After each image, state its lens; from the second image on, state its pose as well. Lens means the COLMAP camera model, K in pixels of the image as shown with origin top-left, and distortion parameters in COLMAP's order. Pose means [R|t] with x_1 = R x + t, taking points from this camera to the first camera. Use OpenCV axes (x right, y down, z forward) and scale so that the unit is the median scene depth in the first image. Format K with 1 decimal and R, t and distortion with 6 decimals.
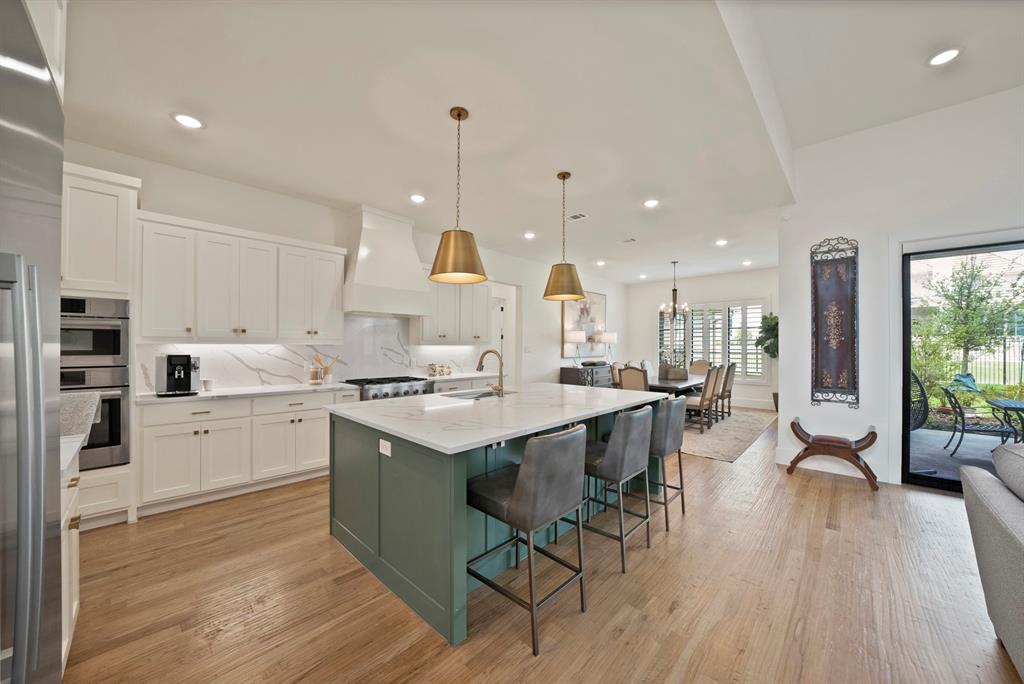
lens RADIAL K [[366.5, 0, 517.0], [0, 366.5, 345.5], [0, 0, 1]] dist [-0.025550, 0.002657]
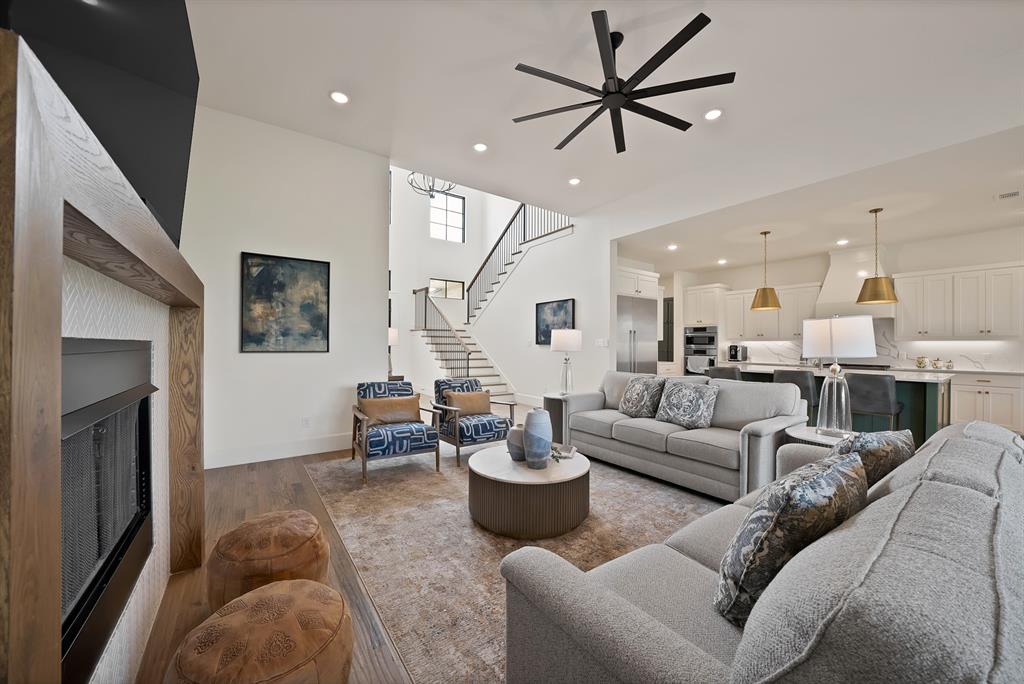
lens RADIAL K [[366.5, 0, 517.3], [0, 366.5, 345.5], [0, 0, 1]] dist [-0.025550, 0.002657]
pose [[-0.186605, -0.004181, -0.982426, 1.464713], [-0.005013, 0.999982, -0.003303, 0.033385], [0.982422, 0.004309, -0.186623, -0.038029]]
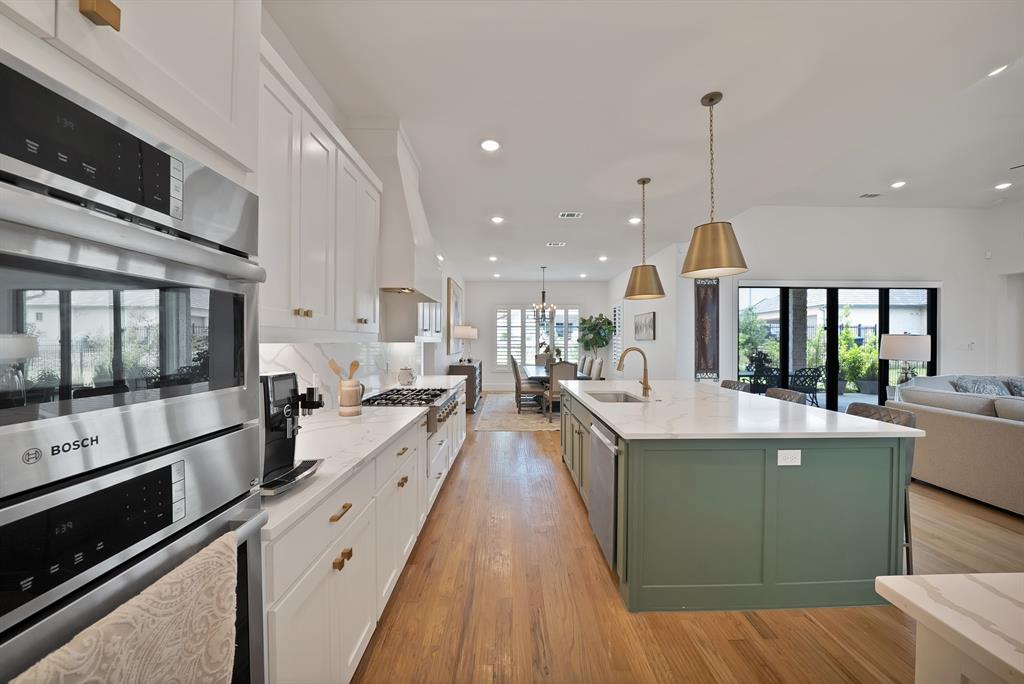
lens RADIAL K [[366.5, 0, 519.9], [0, 366.5, 345.5], [0, 0, 1]] dist [-0.025550, 0.002657]
pose [[0.725818, -0.009851, 0.687816, -0.753337], [0.000919, 0.999910, 0.013351, -0.004940], [-0.687886, -0.009058, 0.725762, 0.423653]]
